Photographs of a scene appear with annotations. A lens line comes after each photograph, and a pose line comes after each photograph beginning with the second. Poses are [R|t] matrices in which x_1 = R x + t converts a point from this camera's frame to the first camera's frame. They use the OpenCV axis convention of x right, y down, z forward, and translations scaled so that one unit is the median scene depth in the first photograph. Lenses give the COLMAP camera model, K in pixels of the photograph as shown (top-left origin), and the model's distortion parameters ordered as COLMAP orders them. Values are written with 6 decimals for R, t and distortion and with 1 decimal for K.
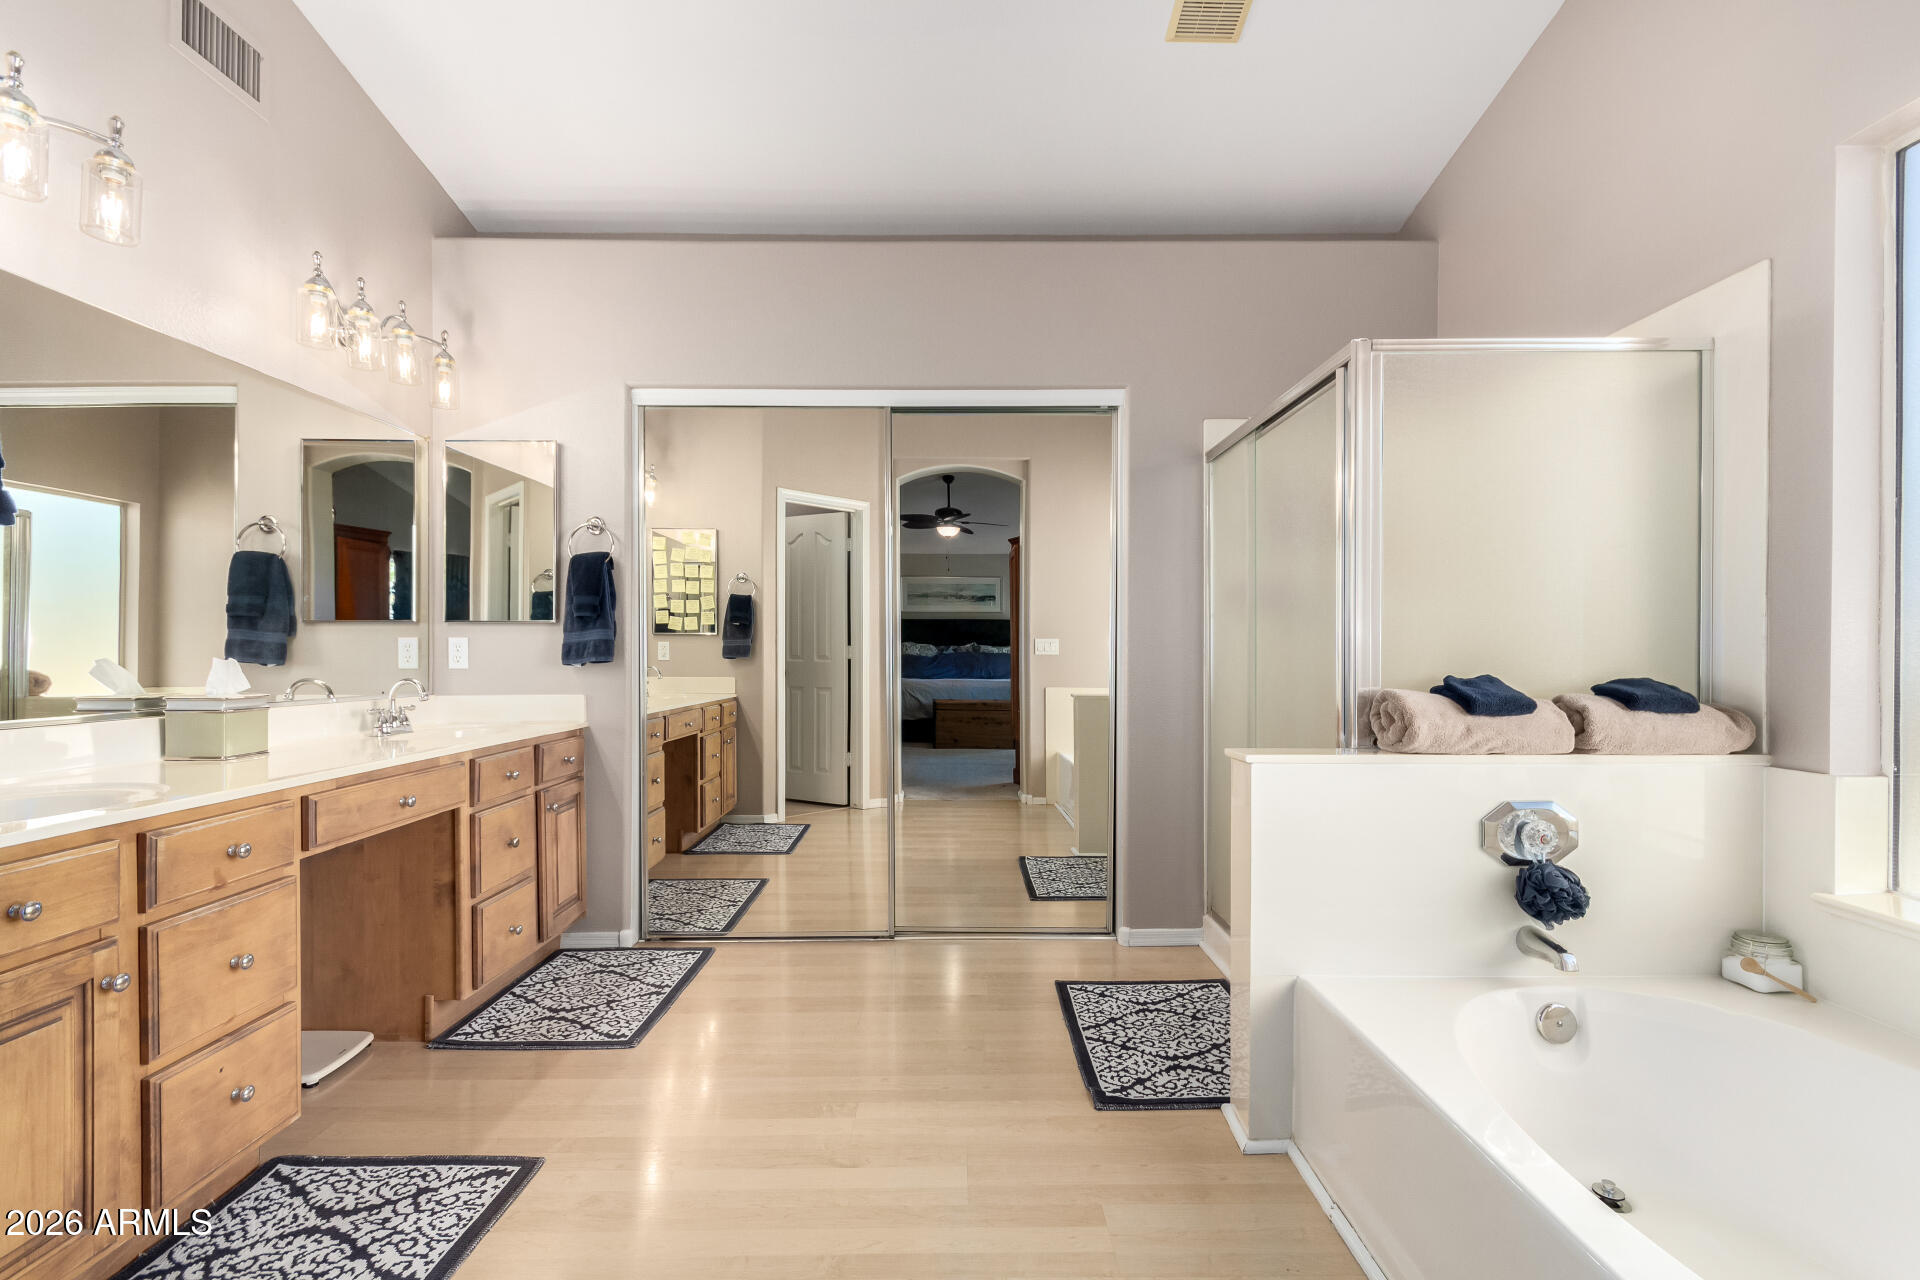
lens RADIAL K [[890.5, 0, 972.5], [0, 890.5, 653.2], [0, 0, 1]] dist [-0.000246, 0.000219]
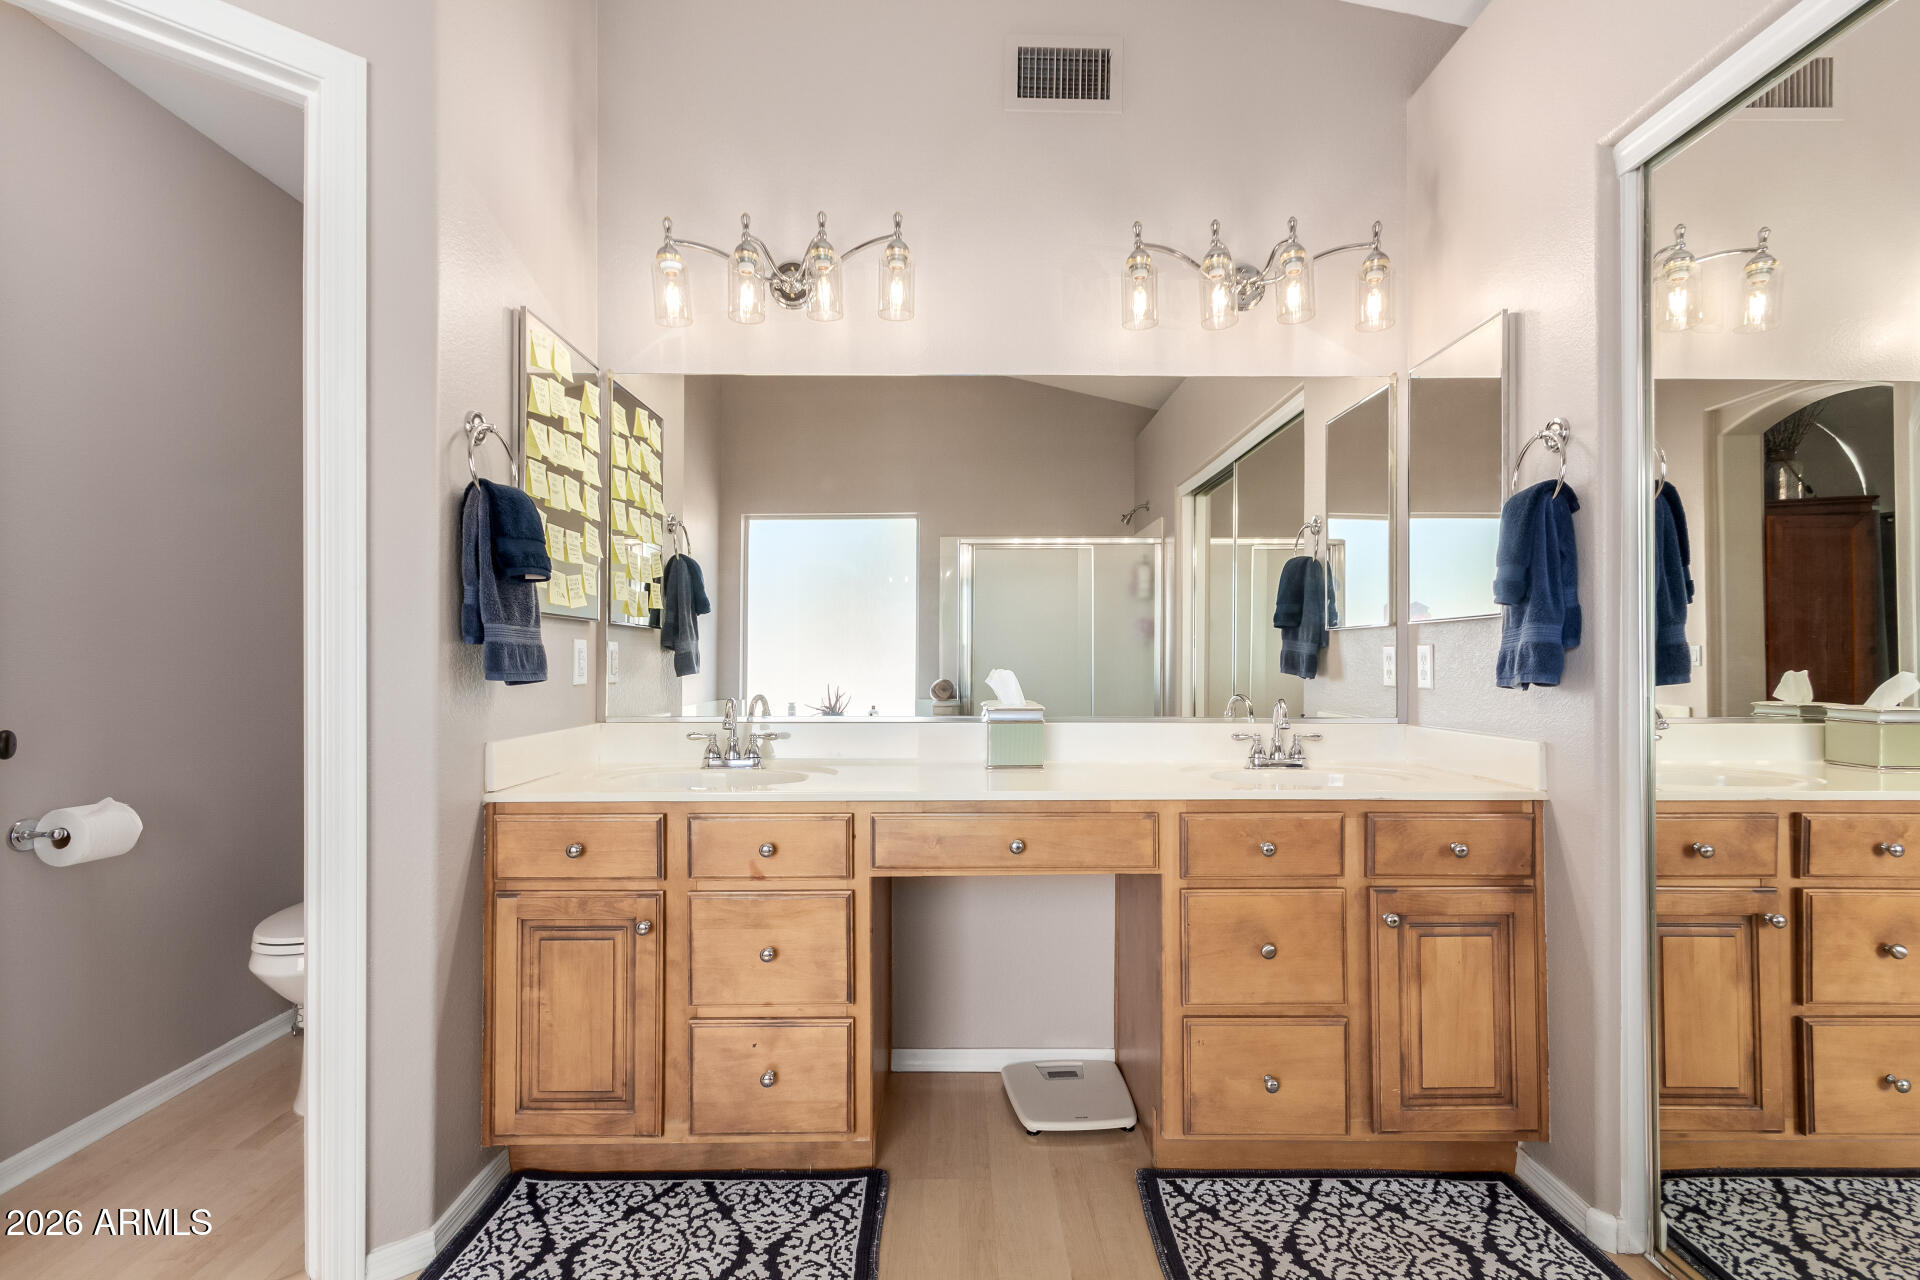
lens RADIAL K [[890.5, 0, 972.5], [0, 890.5, 653.2], [0, 0, 1]] dist [-0.000246, 0.000219]
pose [[-0.013951, -0.007539, -0.999874, 0.139312], [-0.001866, 0.999970, -0.007514, -0.004271], [0.999901, 0.001761, -0.013965, 0.708146]]
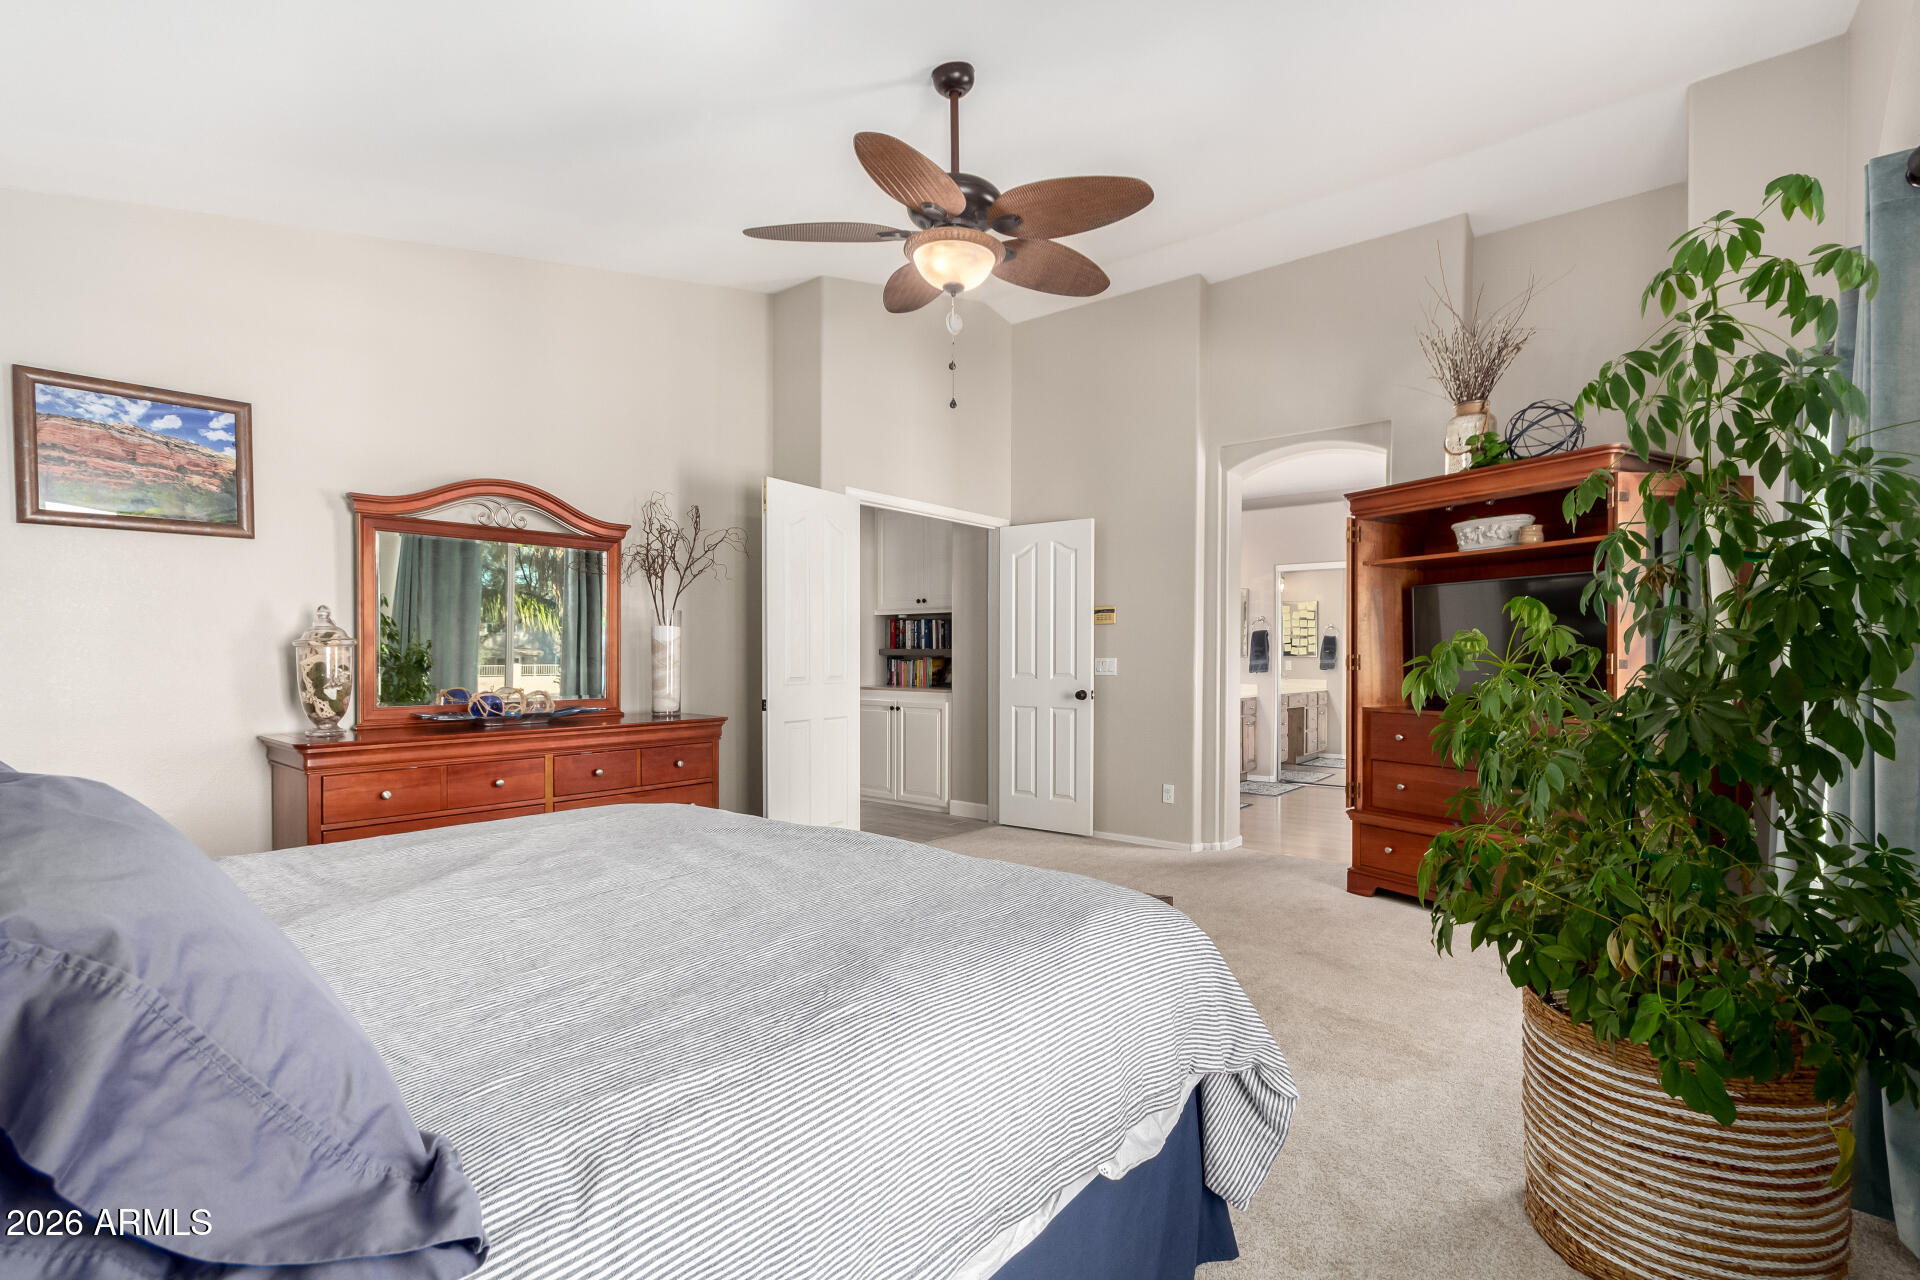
lens RADIAL K [[890.5, 0, 972.5], [0, 890.5, 653.2], [0, 0, 1]] dist [-0.000246, 0.000219]
pose [[0.777050, 0.005470, -0.629415, 0.611631], [-0.008634, 0.999961, -0.001968, -0.035005], [0.629380, 0.006964, 0.777067, -1.697002]]
